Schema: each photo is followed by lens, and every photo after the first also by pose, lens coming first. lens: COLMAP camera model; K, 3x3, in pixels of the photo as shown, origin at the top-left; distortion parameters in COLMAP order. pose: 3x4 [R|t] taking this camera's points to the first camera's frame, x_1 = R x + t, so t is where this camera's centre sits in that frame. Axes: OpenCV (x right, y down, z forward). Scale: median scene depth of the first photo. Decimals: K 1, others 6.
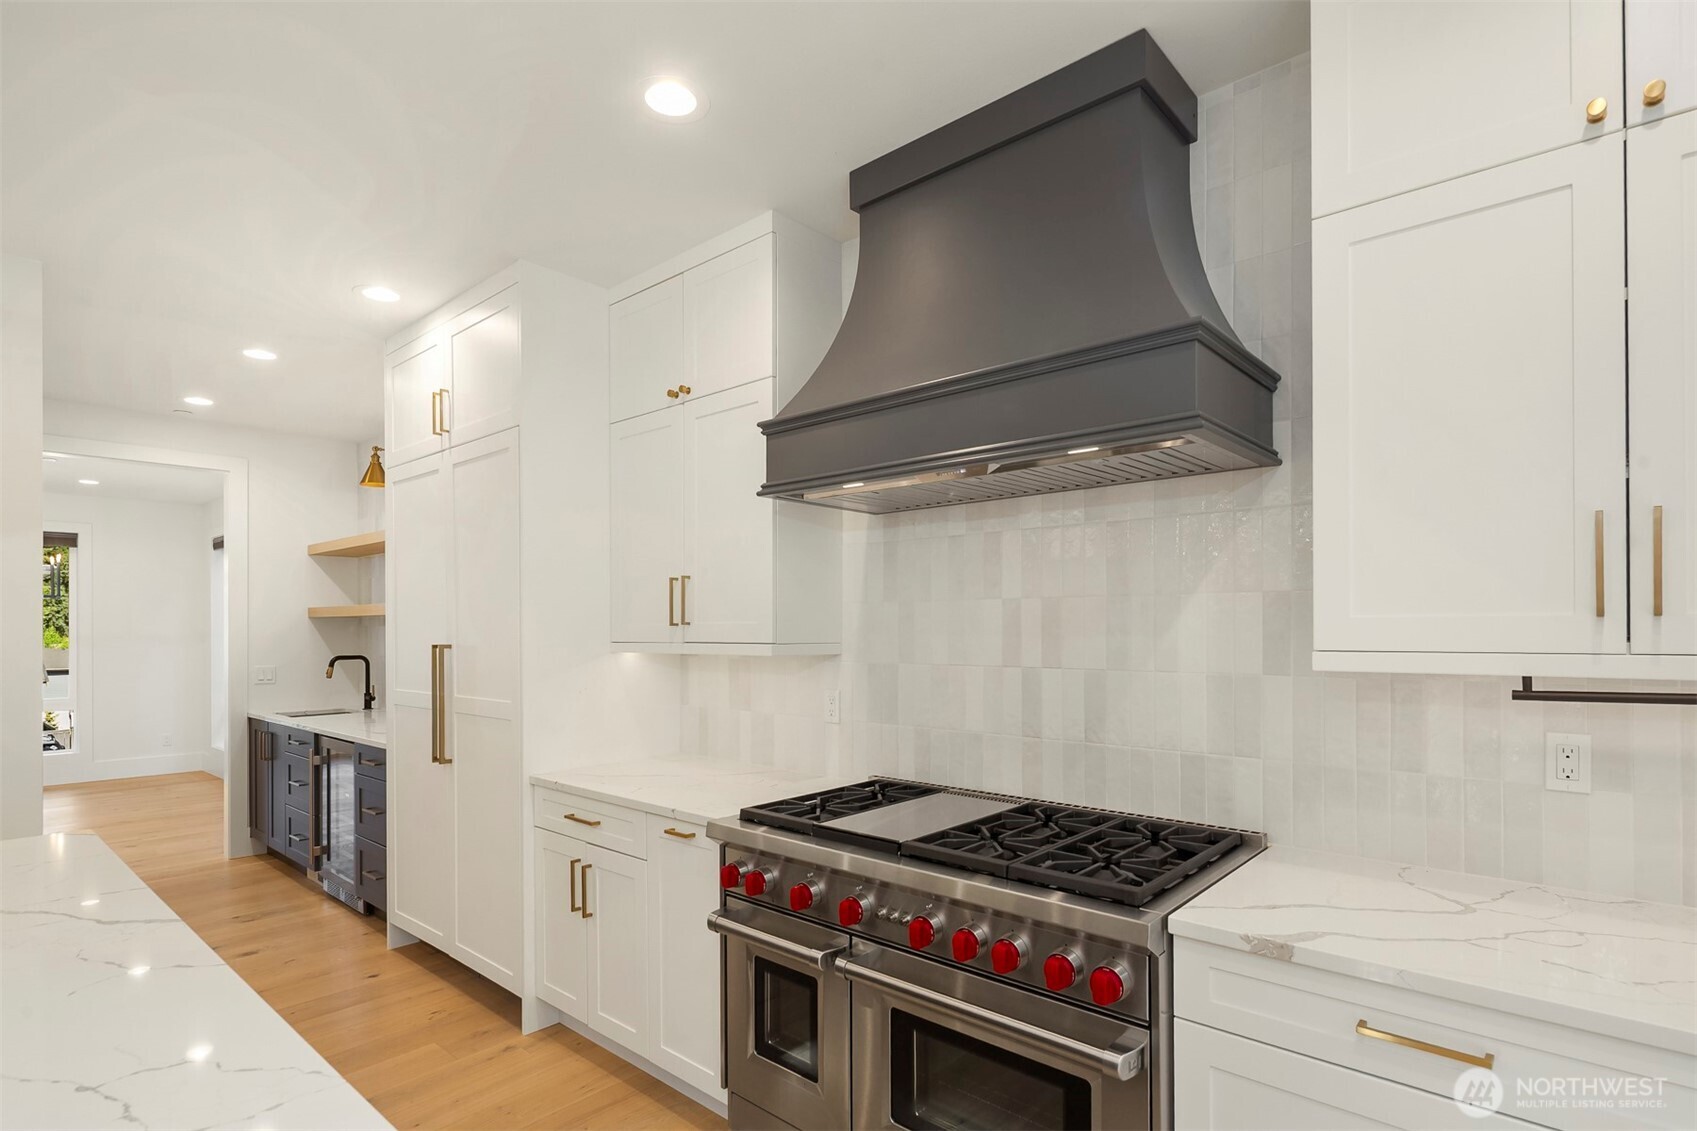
lens RADIAL K [[846.2, 0, 885.0], [0, 846.2, 627.5], [0, 0, 1]] dist [0.003898, -0.001252]
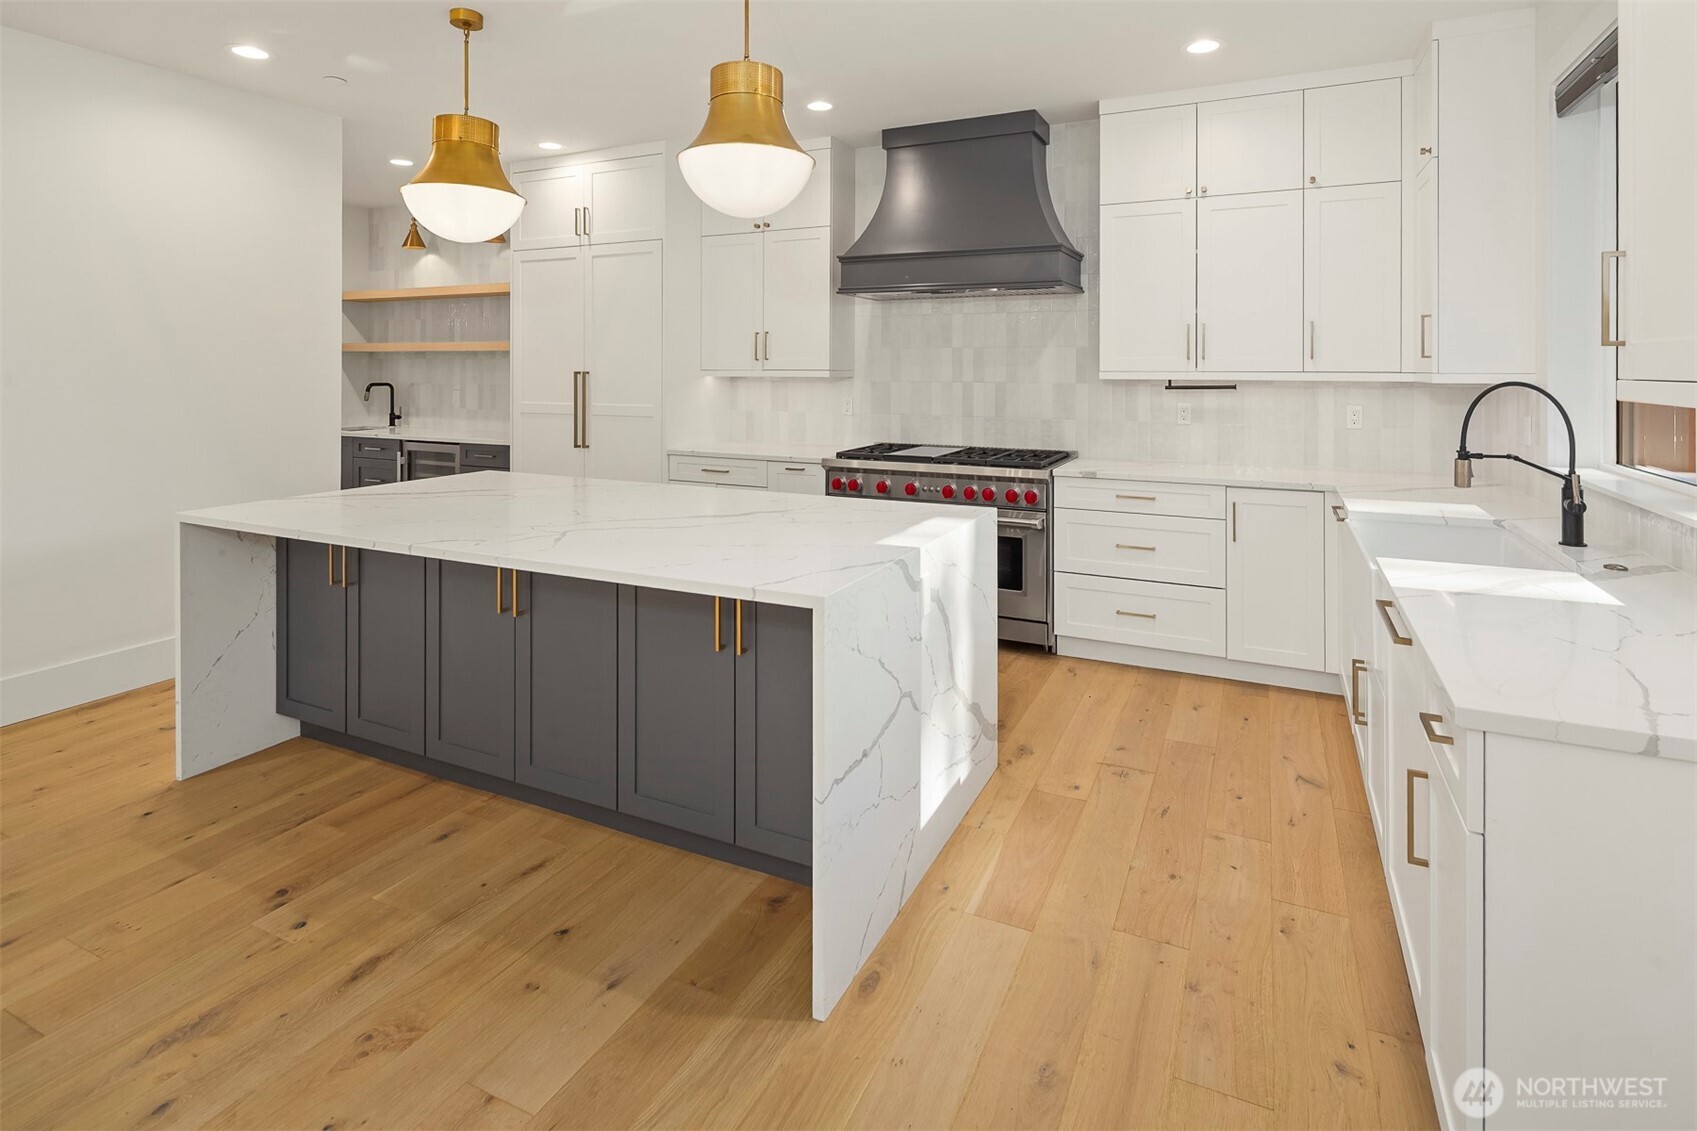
lens RADIAL K [[846.2, 0, 887.5], [0, 846.2, 362.3], [0, 0, 1]] dist [0.003898, -0.001252]
pose [[0.962859, 0.004277, 0.269971, -0.657709], [-0.004279, 0.999991, -0.000585, 0.003028], [-0.269971, -0.000592, 0.962868, -1.059061]]
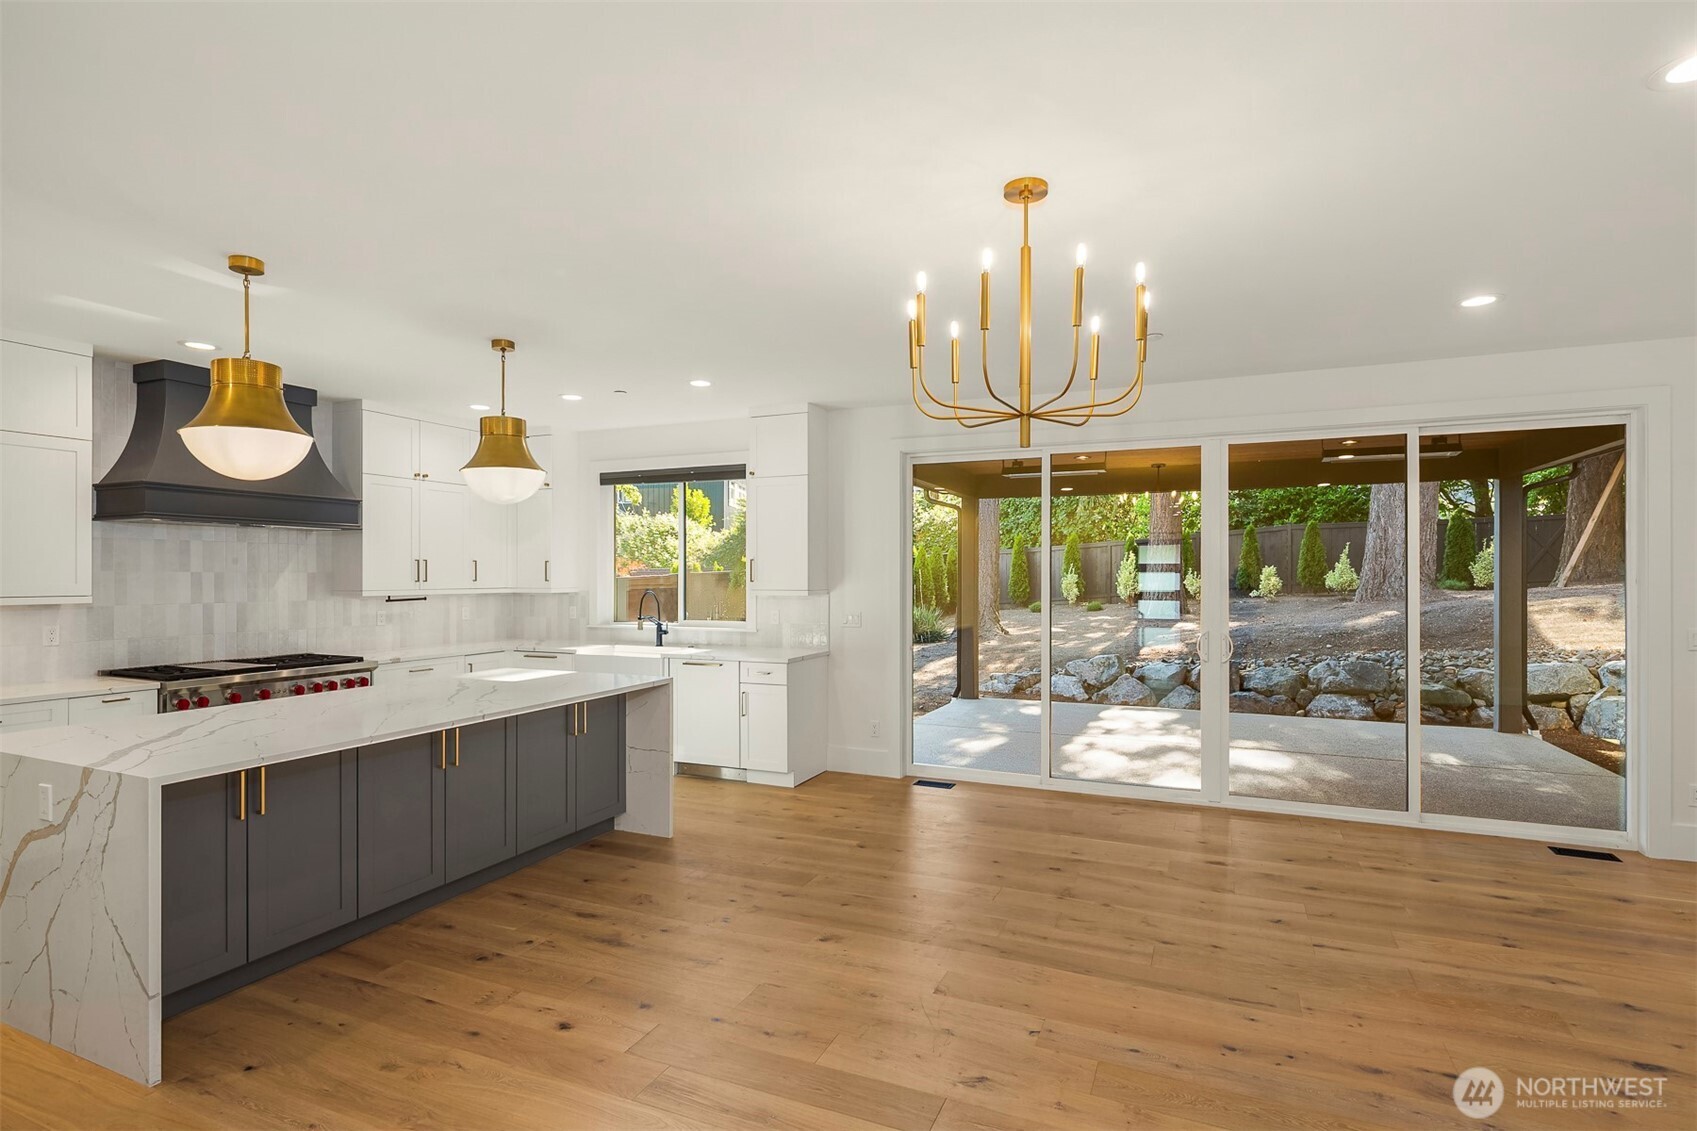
lens RADIAL K [[846.2, 0, 849.7], [0, 846.2, 571.6], [0, 0, 1]] dist [0.003898, -0.001252]
pose [[-0.293750, 0.006407, 0.955861, -2.895190], [-0.000198, 0.999977, -0.006763, -0.024907], [-0.955882, -0.002176, -0.293742, 0.044195]]
